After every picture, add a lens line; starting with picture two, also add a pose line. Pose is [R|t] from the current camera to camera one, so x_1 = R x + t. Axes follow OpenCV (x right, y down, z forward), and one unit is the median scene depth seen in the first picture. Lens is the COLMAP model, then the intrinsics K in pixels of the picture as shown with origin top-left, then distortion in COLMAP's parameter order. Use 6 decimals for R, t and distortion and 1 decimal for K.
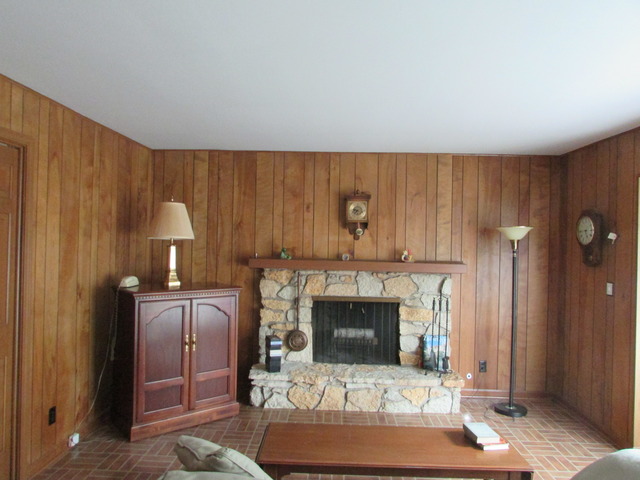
lens RADIAL K [[461.1, 0, 319.5], [0, 461.1, 240.0], [0, 0, 1]] dist [-0.030683, 0.005435]
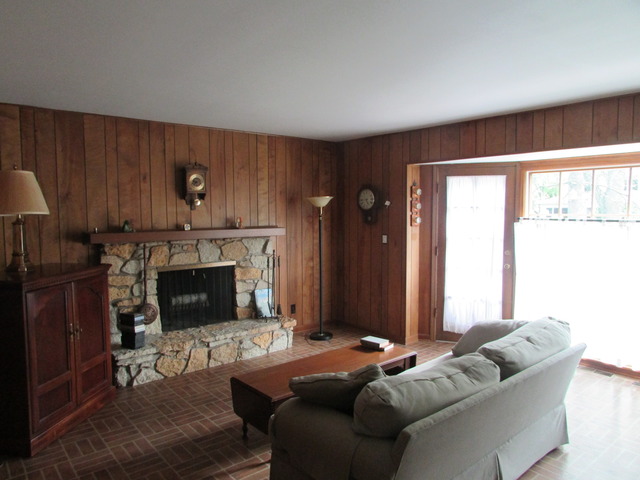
lens RADIAL K [[461.1, 0, 317.3], [0, 461.1, 240.4], [0, 0, 1]] dist [-0.030683, 0.005435]
pose [[0.745155, -0.069646, 0.663244, -0.414750], [0.020281, 0.996438, 0.081849, -0.011664], [-0.666583, -0.047539, 0.743914, 0.031275]]
